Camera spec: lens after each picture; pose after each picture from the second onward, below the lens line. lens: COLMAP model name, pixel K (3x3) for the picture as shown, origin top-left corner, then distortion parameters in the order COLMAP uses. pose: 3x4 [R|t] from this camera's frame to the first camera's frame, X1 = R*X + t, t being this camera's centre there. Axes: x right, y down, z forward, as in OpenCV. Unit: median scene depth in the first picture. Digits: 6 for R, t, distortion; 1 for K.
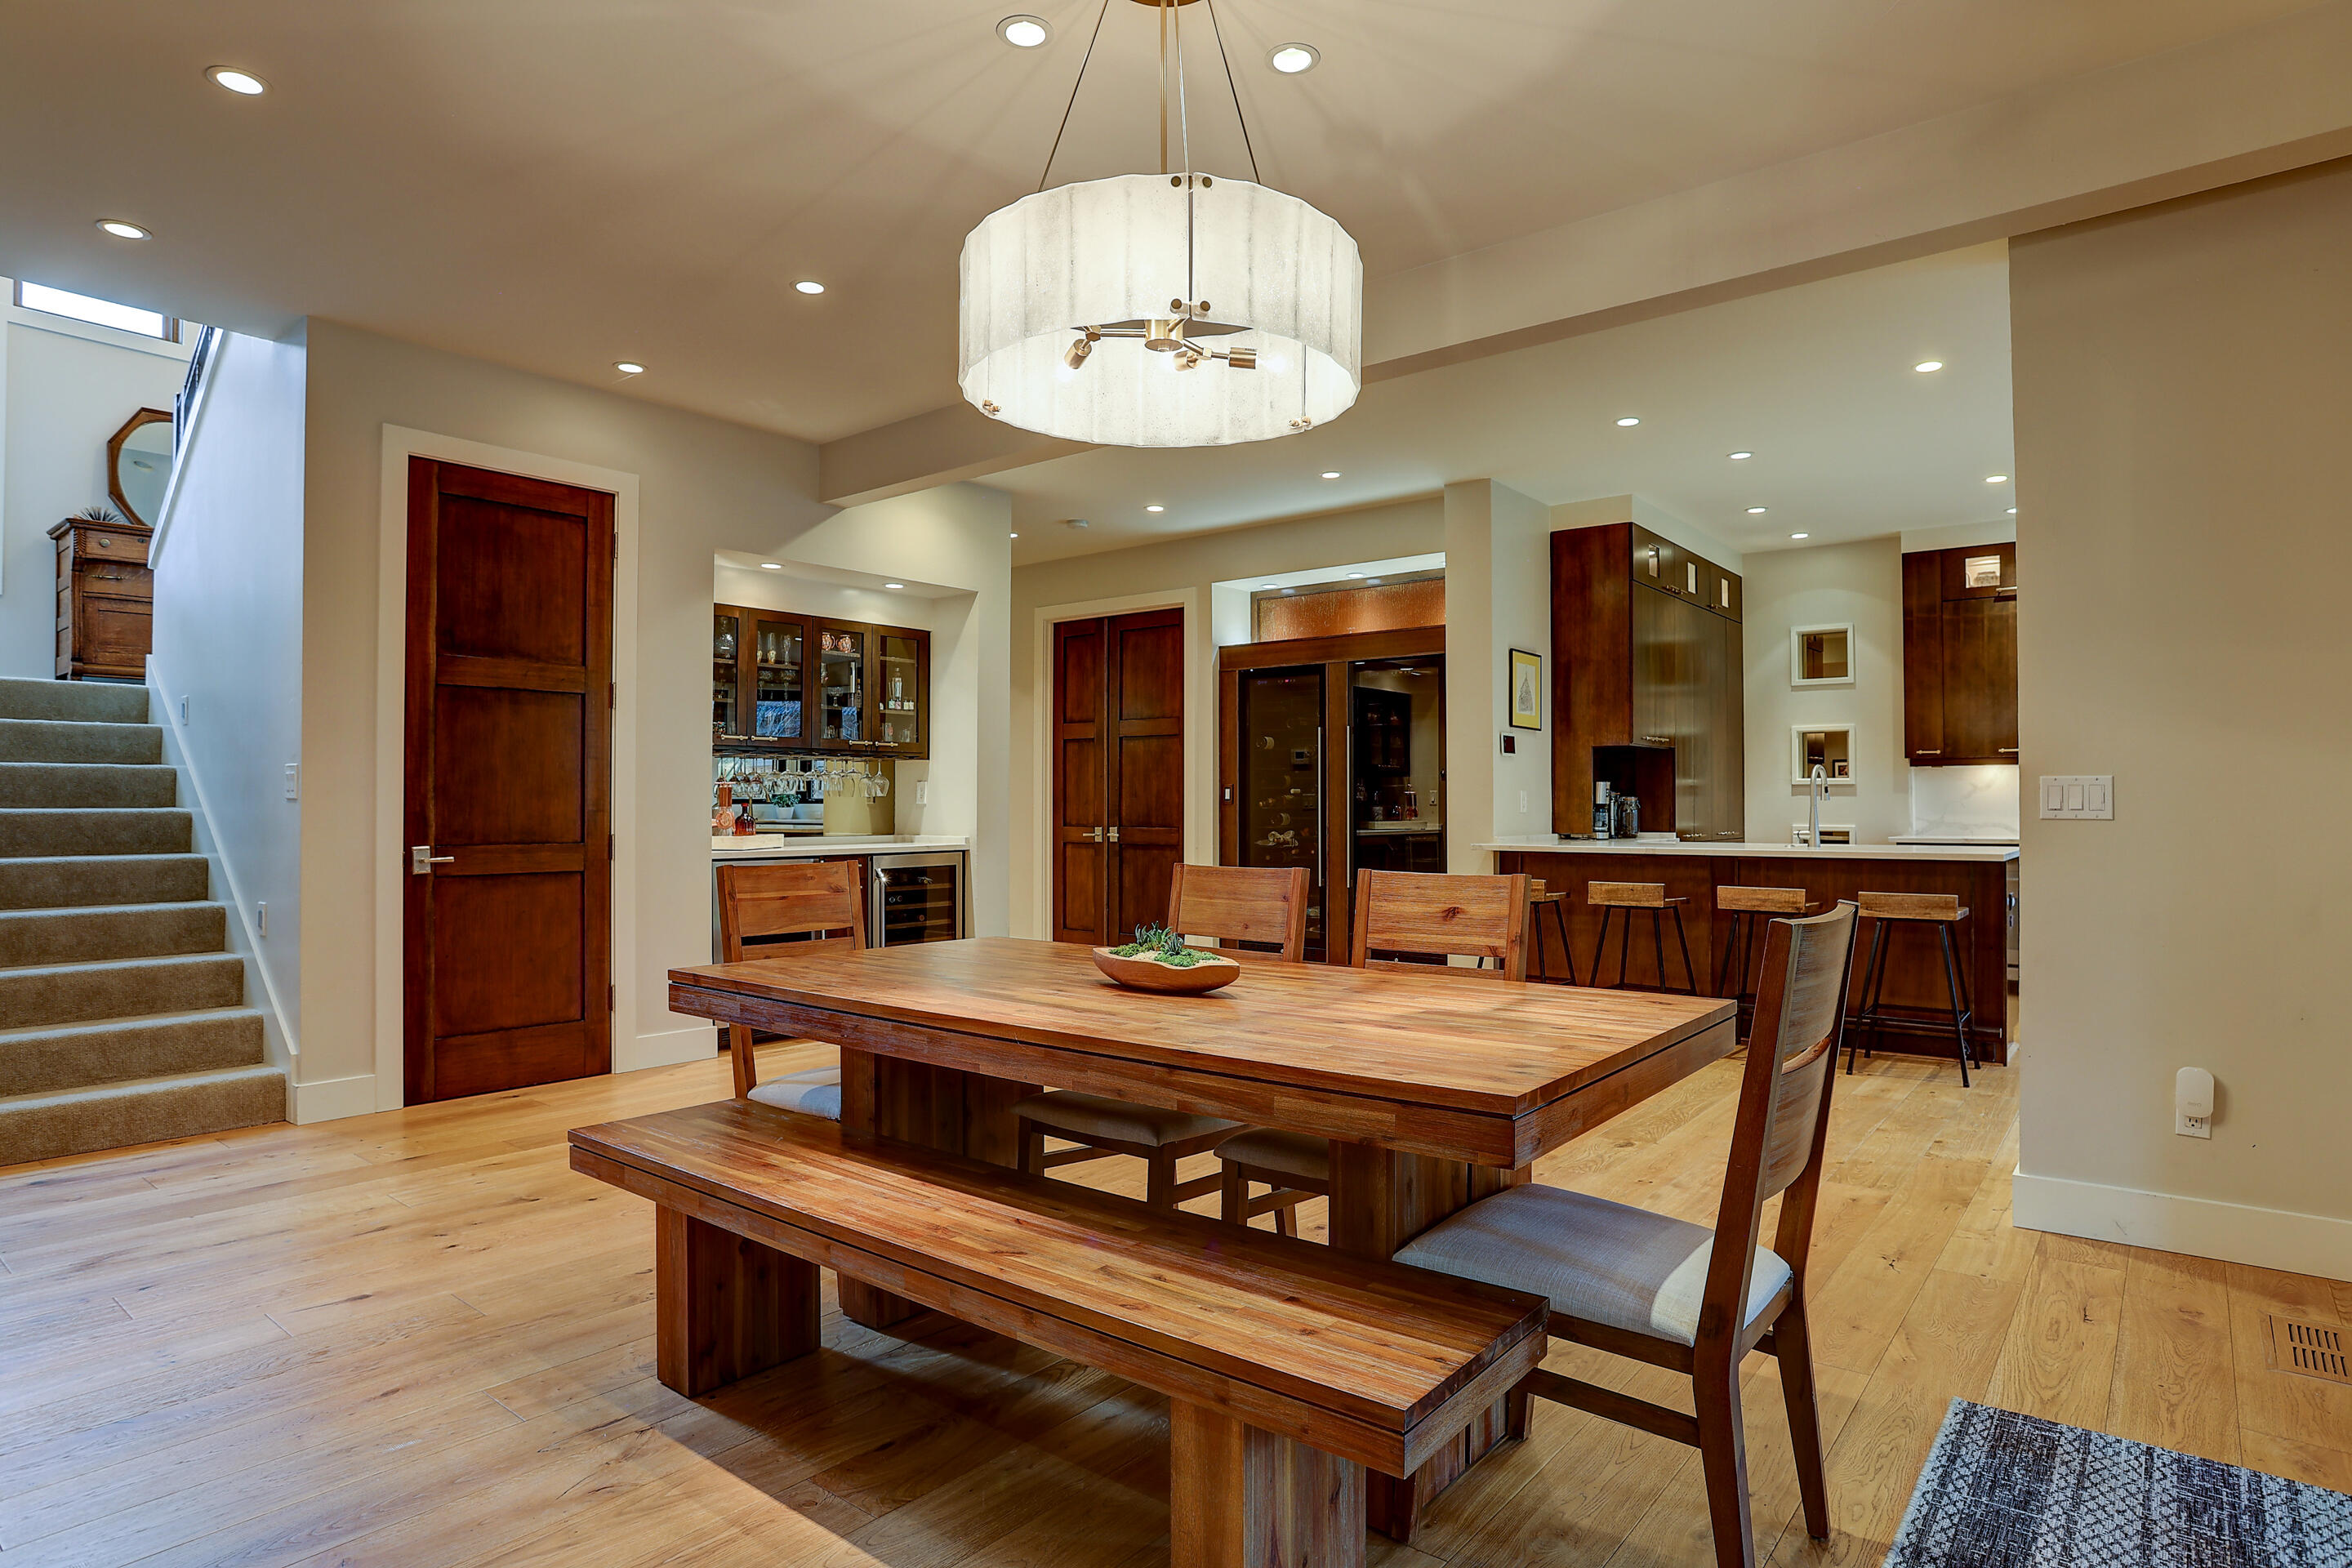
lens RADIAL K [[1168.5, 0, 1176.0], [0, 1168.5, 784.0], [0, 0, 1]] dist [-0.039937, -0.000155]
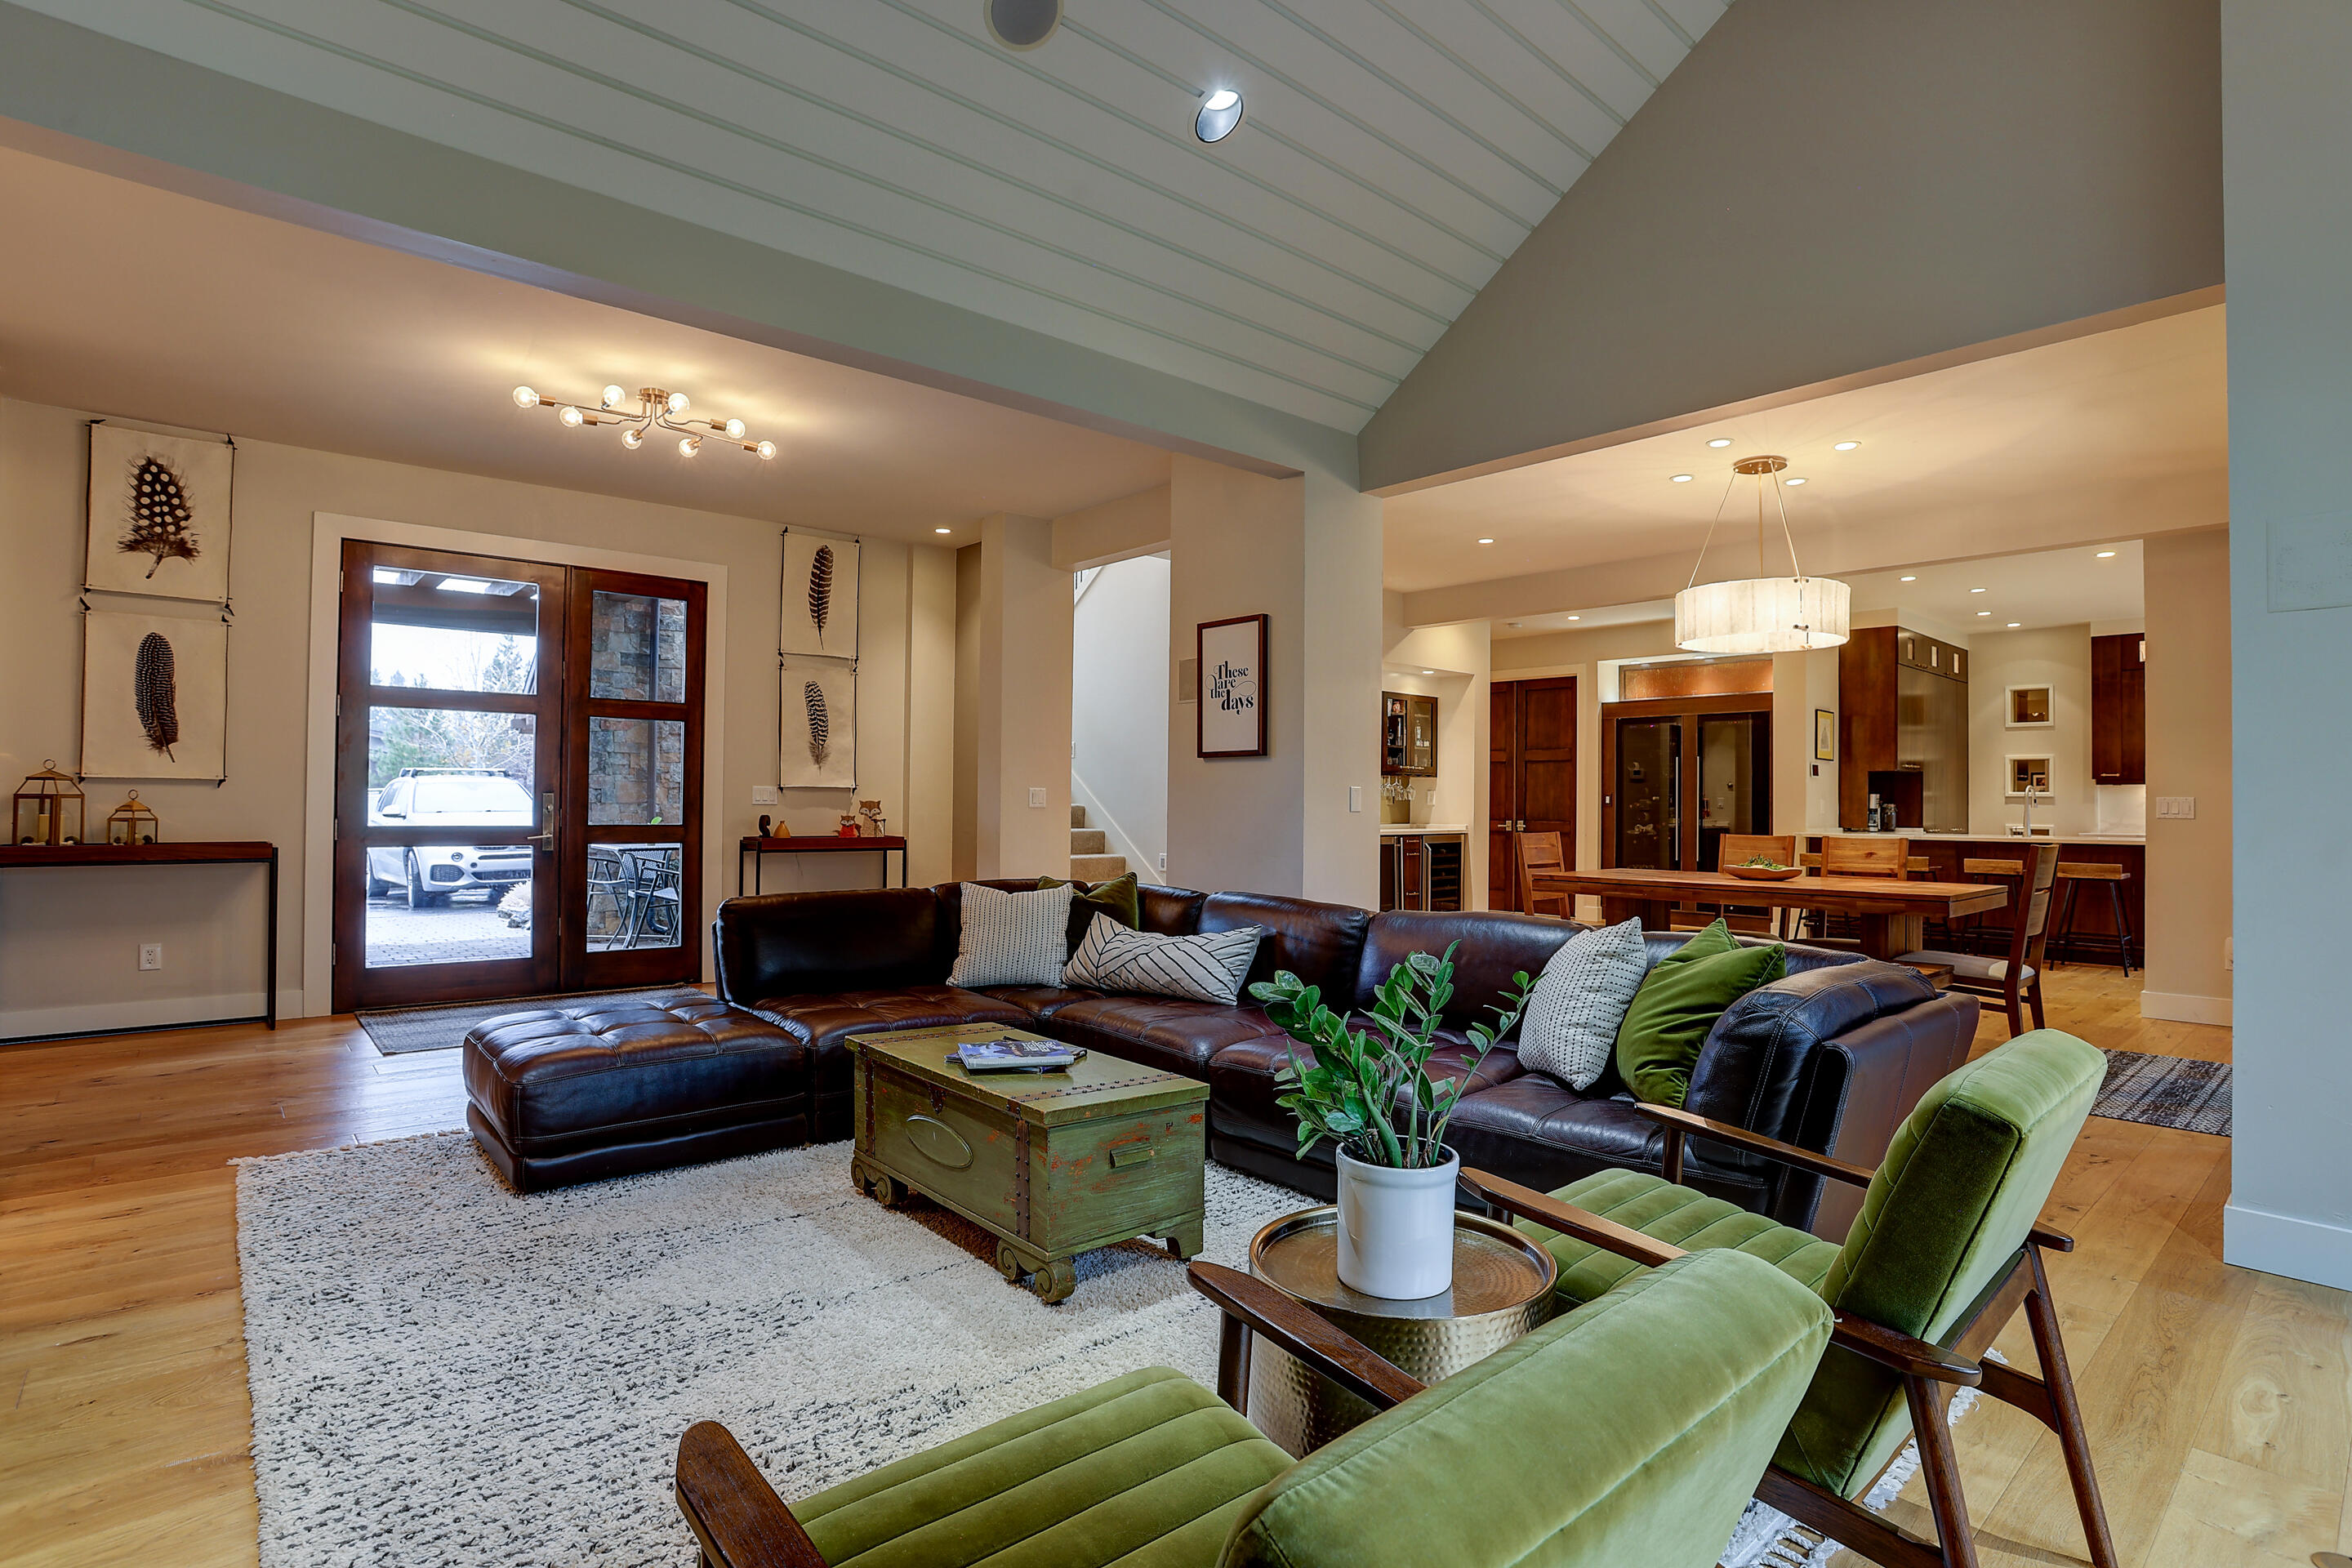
lens RADIAL K [[1173.8, 0, 1176.0], [0, 1173.8, 784.0], [0, 0, 1]] dist [-0.006737, 0.000375]
pose [[0.994212, 0.007947, -0.107138, -0.379454], [-0.007914, 0.999968, 0.000731, -0.009115], [0.107141, 0.000121, 0.994244, -0.628610]]
